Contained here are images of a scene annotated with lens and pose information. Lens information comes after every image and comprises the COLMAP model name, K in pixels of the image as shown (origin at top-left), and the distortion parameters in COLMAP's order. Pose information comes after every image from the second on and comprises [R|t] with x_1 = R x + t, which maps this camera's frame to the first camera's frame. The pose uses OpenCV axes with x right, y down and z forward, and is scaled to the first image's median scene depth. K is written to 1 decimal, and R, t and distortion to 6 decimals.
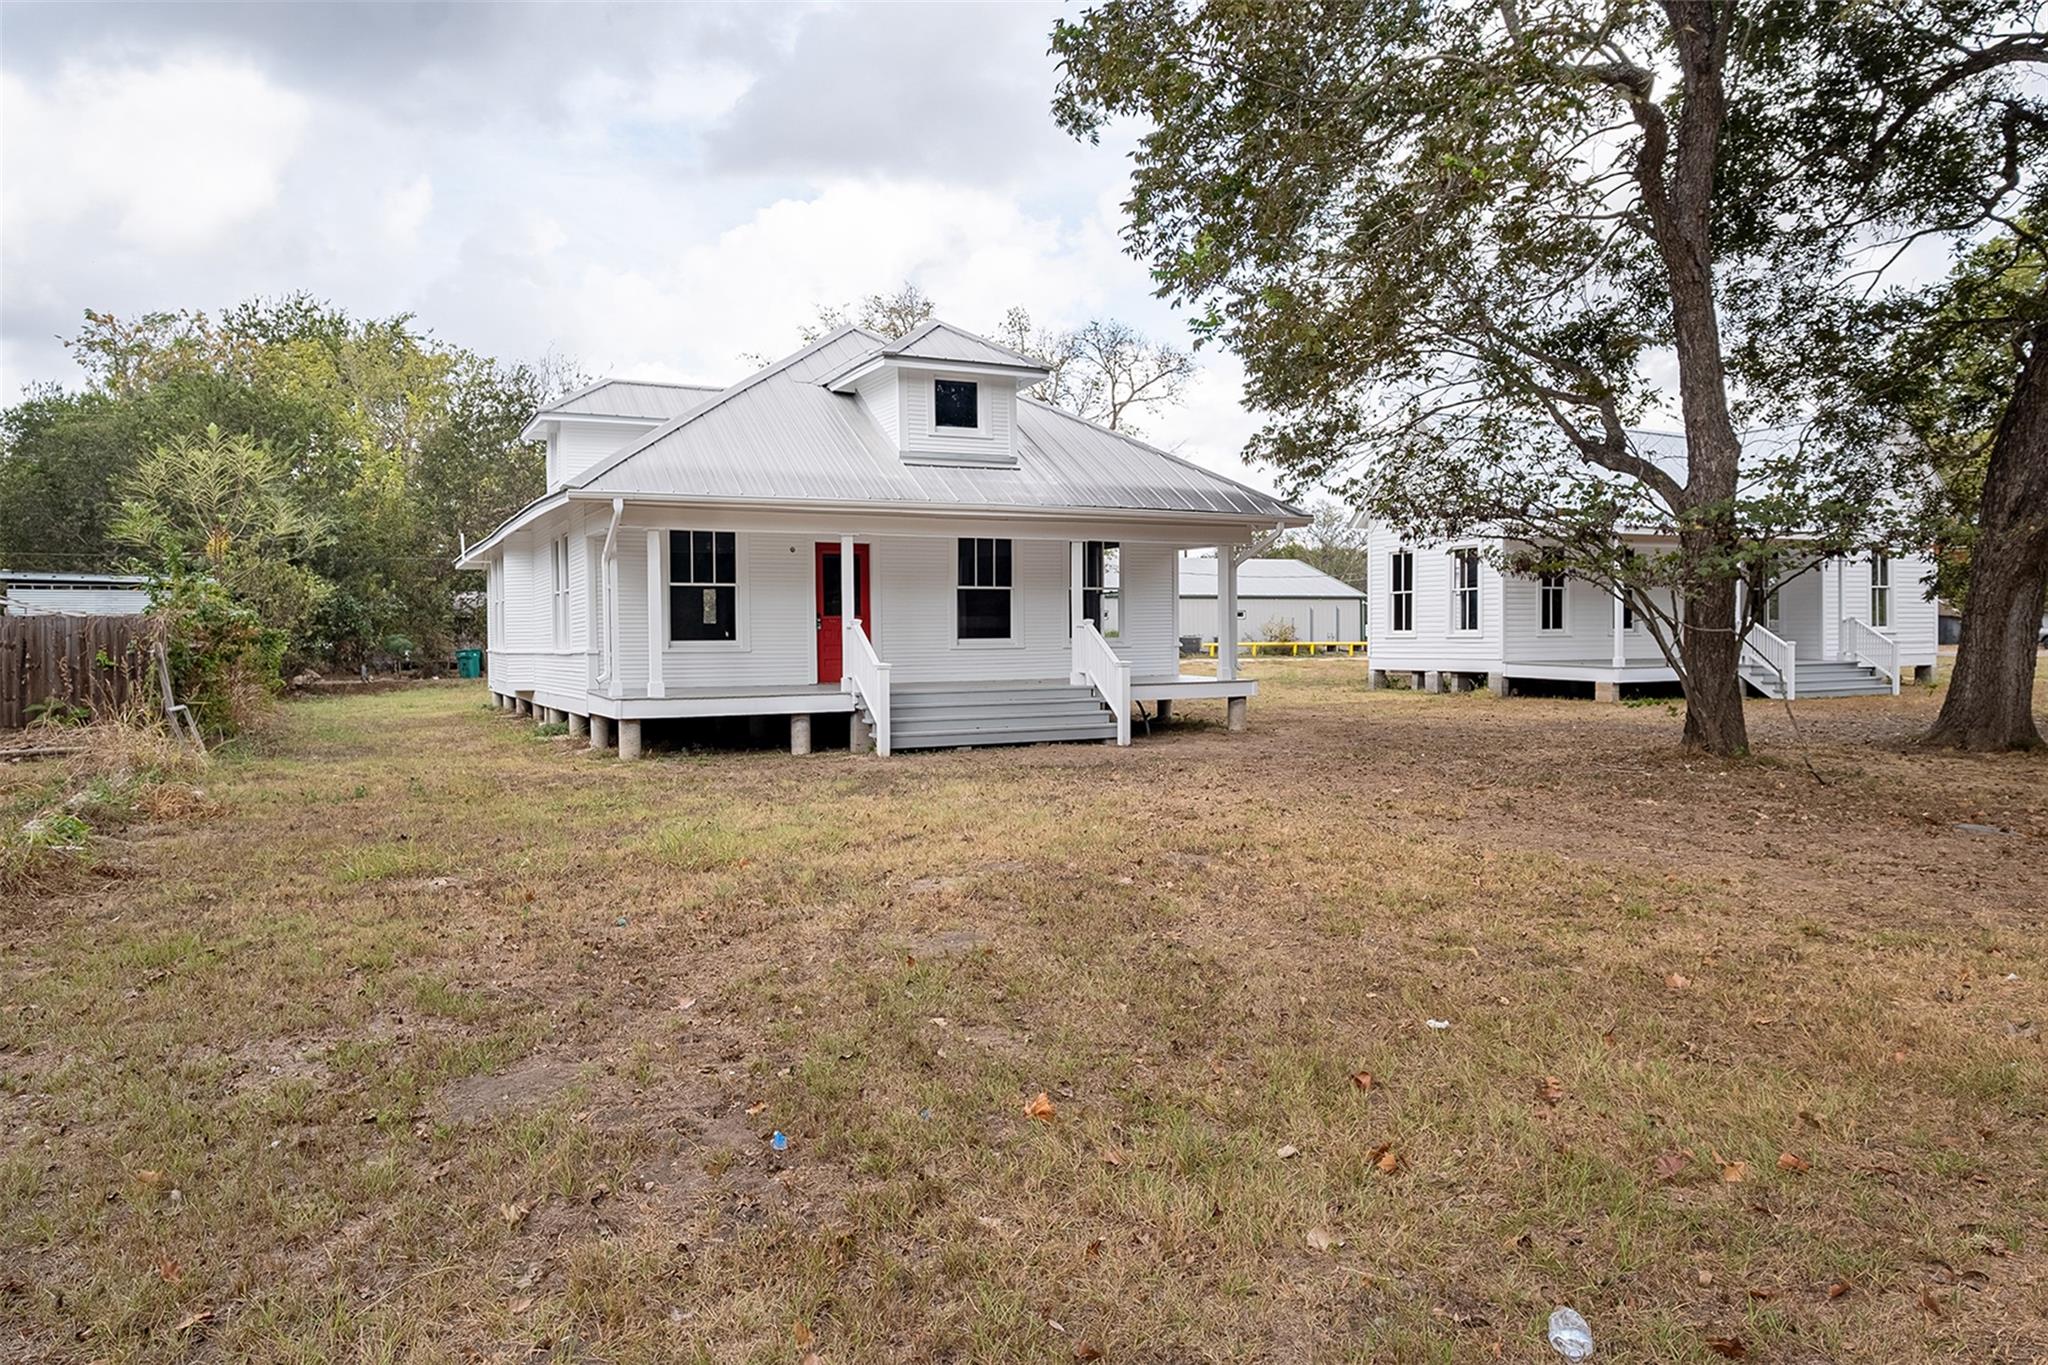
lens RADIAL K [[1409.4, 0, 1024.0], [0, 1409.4, 682.5], [0, 0, 1]] dist [0.006103, 0.000801]
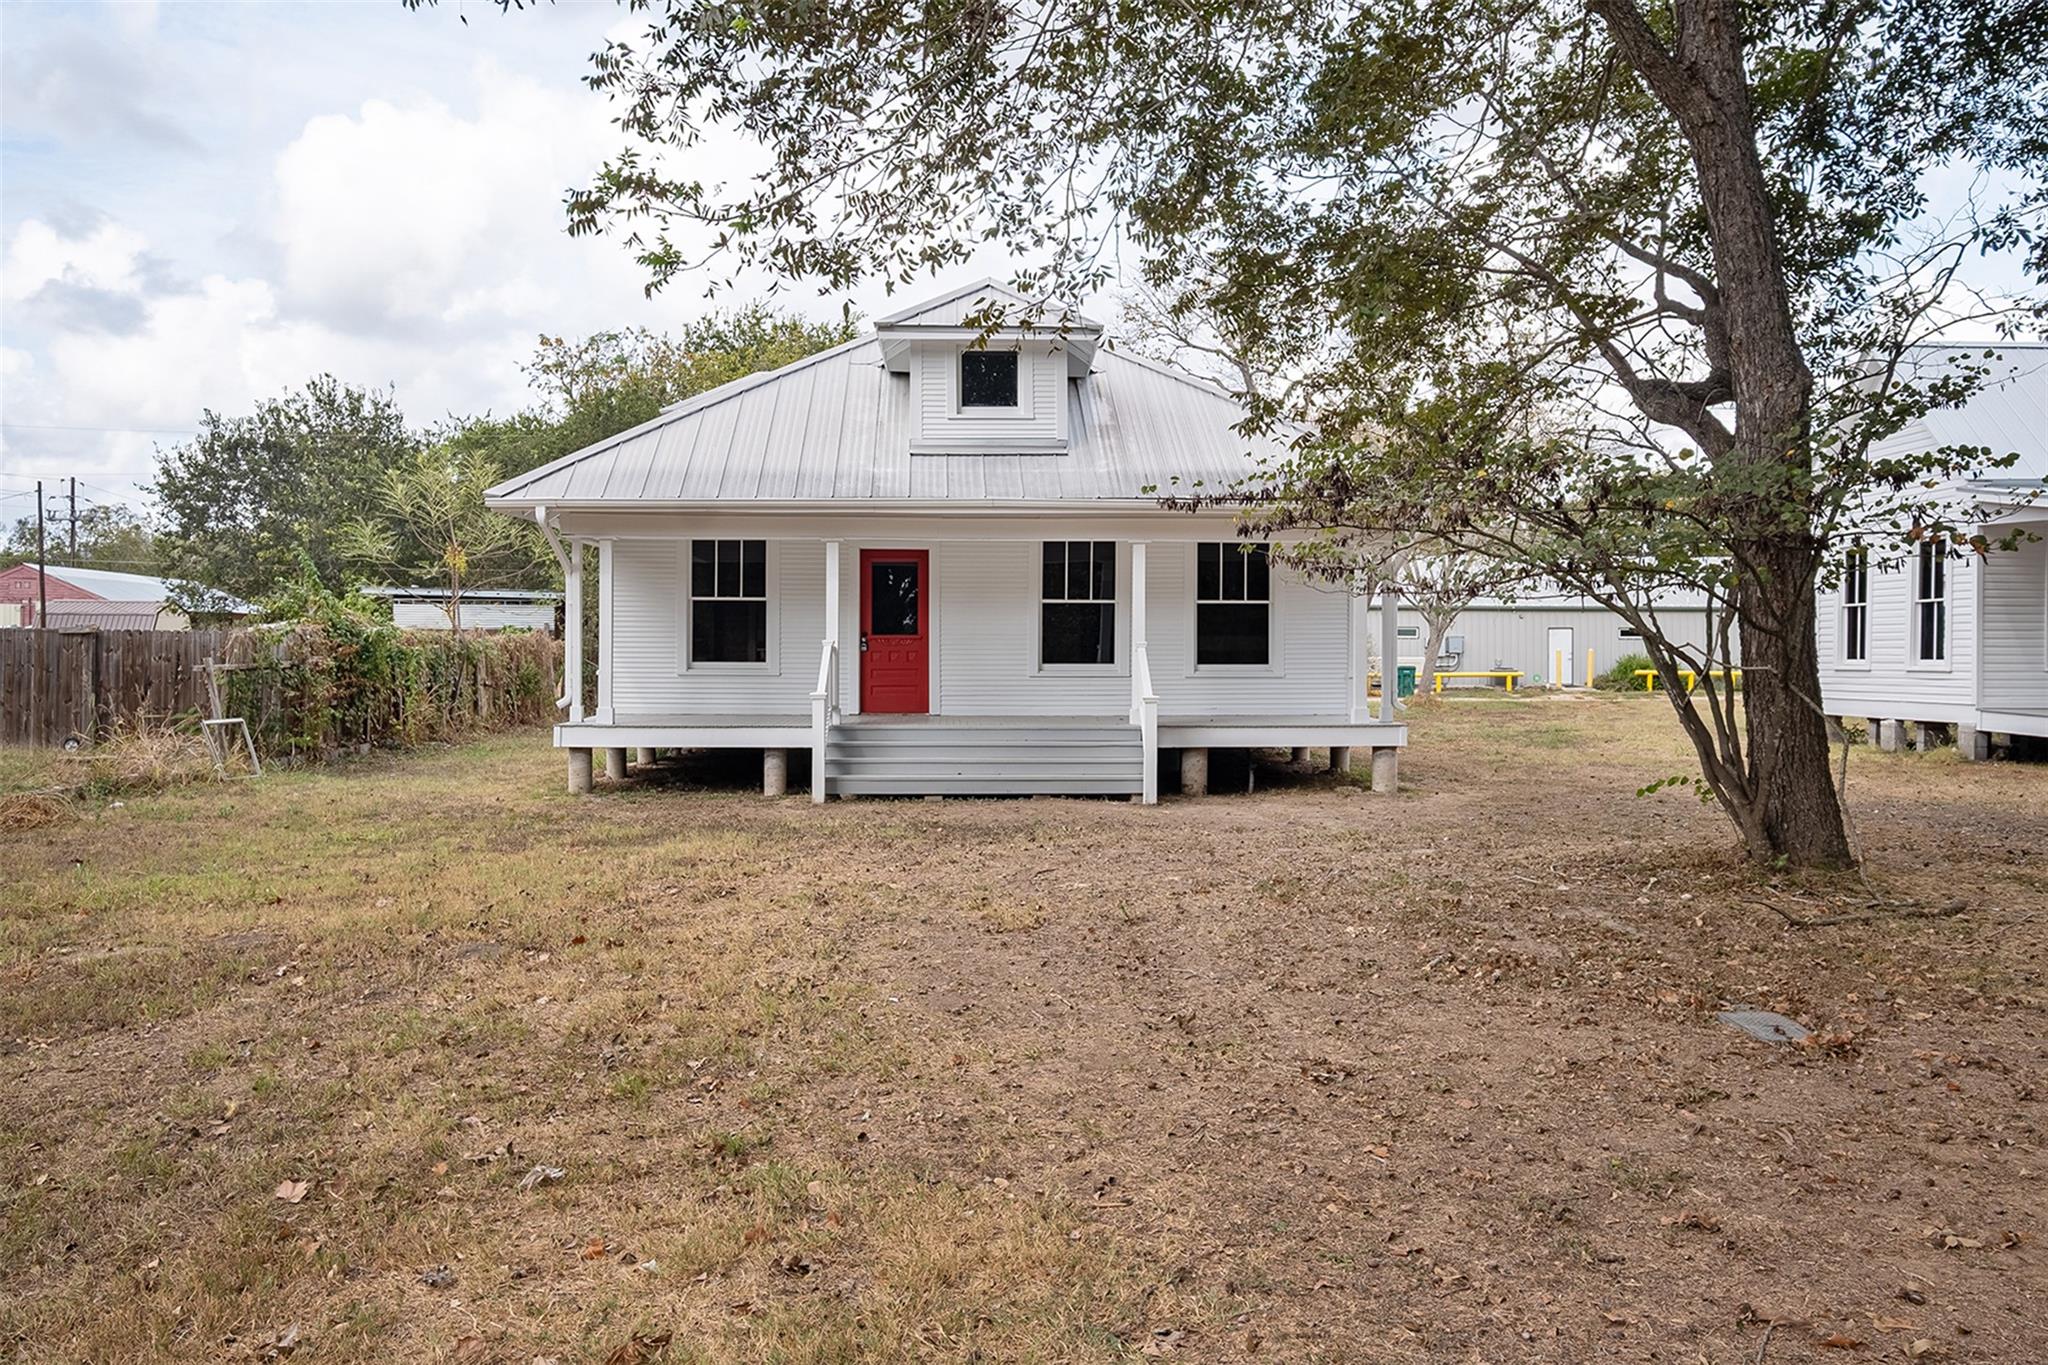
lens RADIAL K [[1637.6, 0, 1024.0], [0, 1637.6, 682.5], [0, 0, 1]] dist [-0.002959, -0.001774]
pose [[0.904546, 0.018405, -0.425979, 0.366199], [-0.025194, 0.999629, -0.010308, -0.010544], [0.425631, 0.020056, 0.904675, 0.142690]]
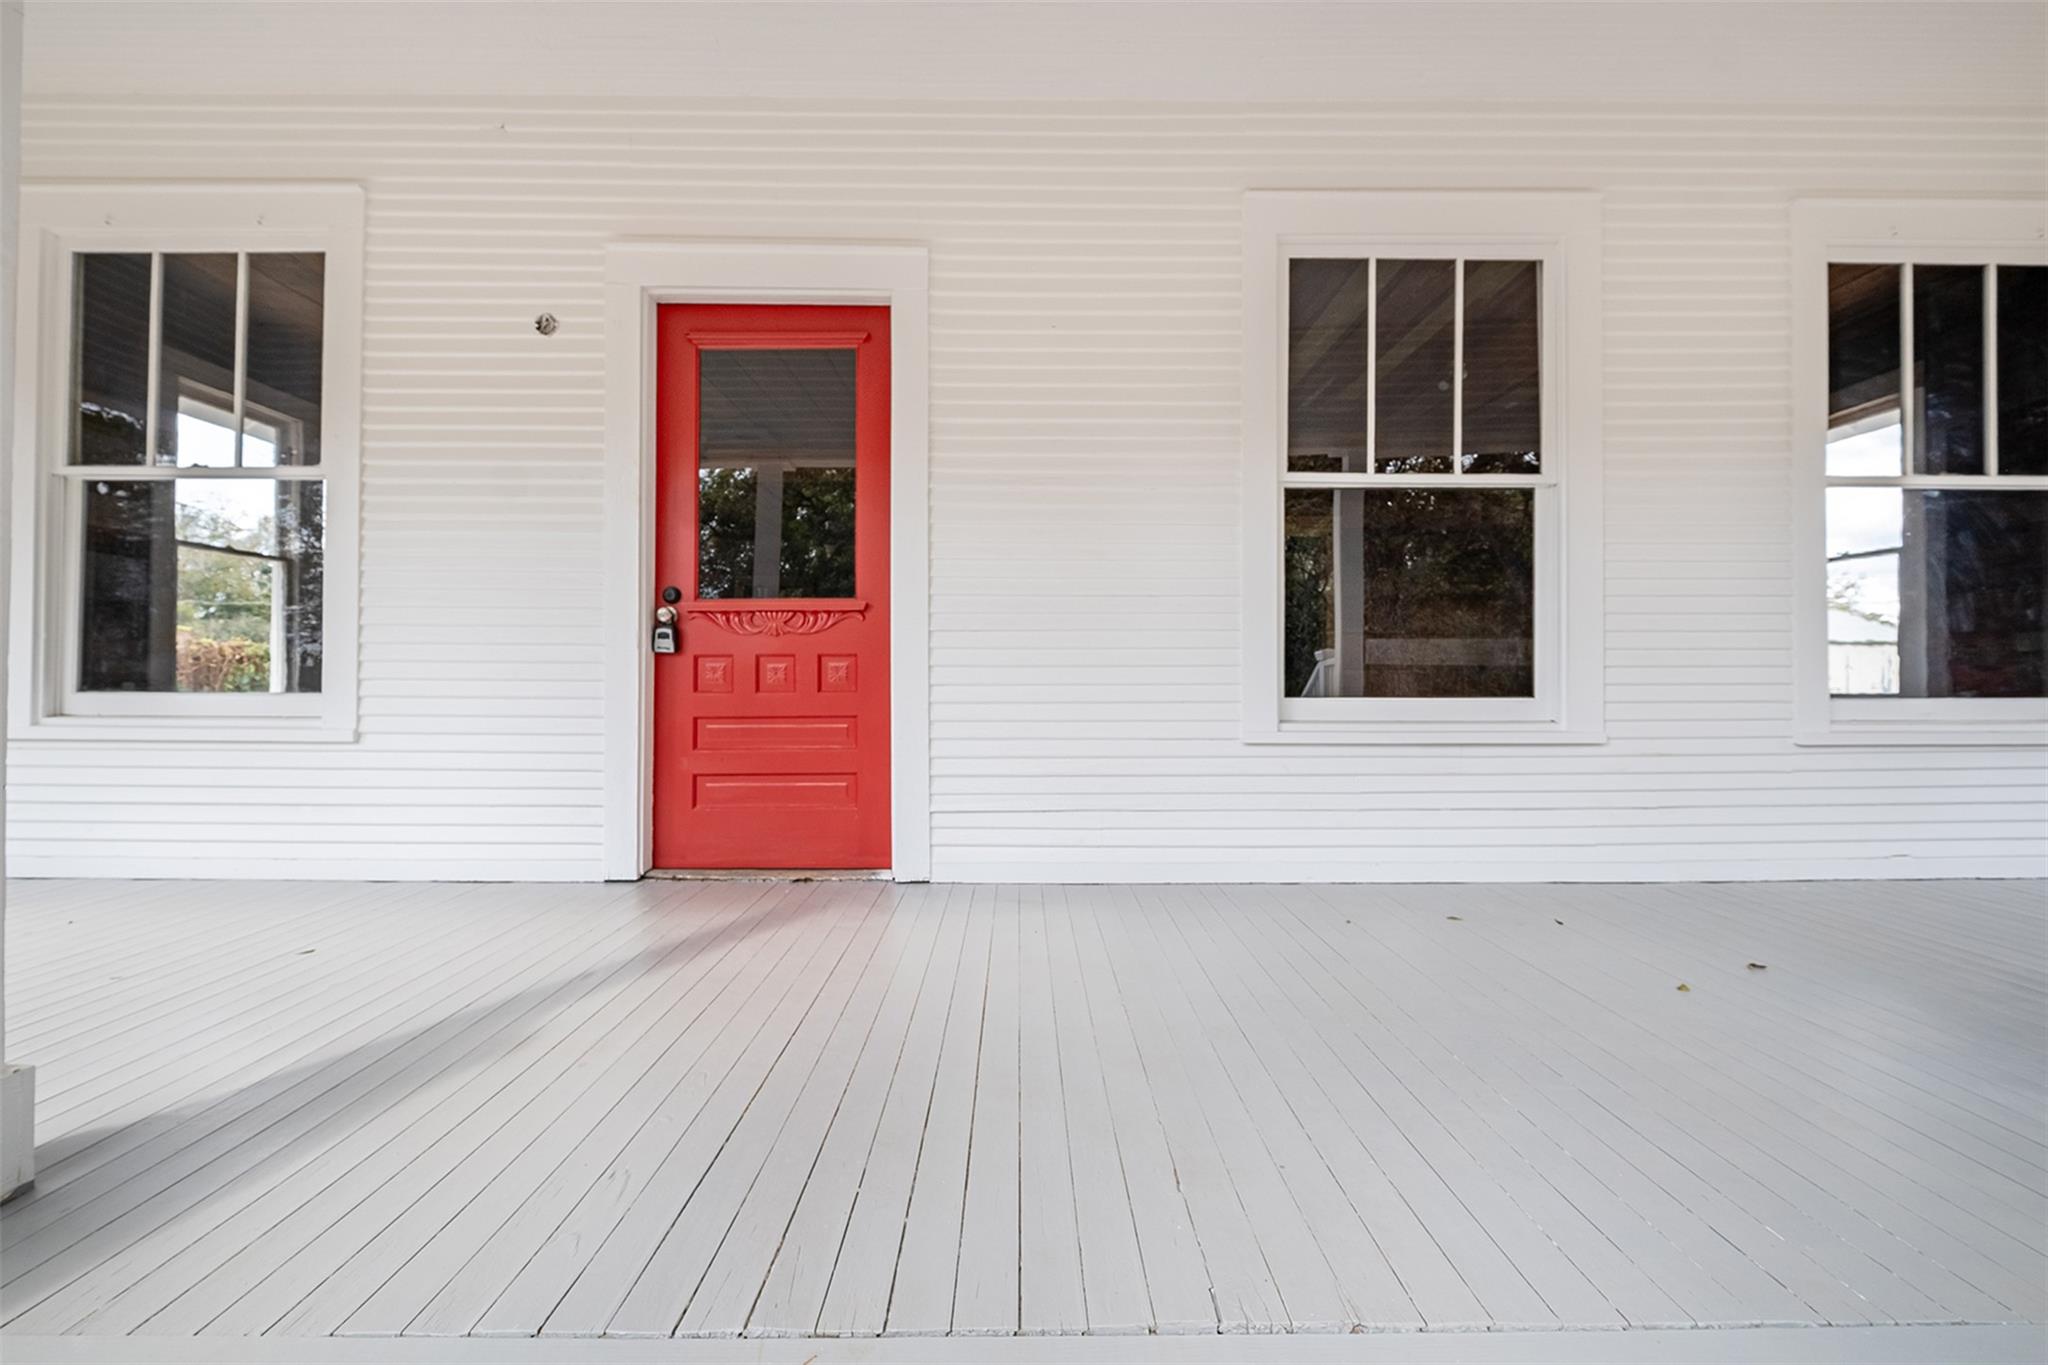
lens RADIAL K [[892.4, 0, 1024.0], [0, 892.4, 682.5], [0, 0, 1]] dist [-0.000167, -0.000002]
pose [[0.899451, 0.007303, -0.436960, -0.022227], [-0.025633, 0.999021, -0.036067, -0.028298], [0.436269, 0.043641, 0.898758, 0.890216]]
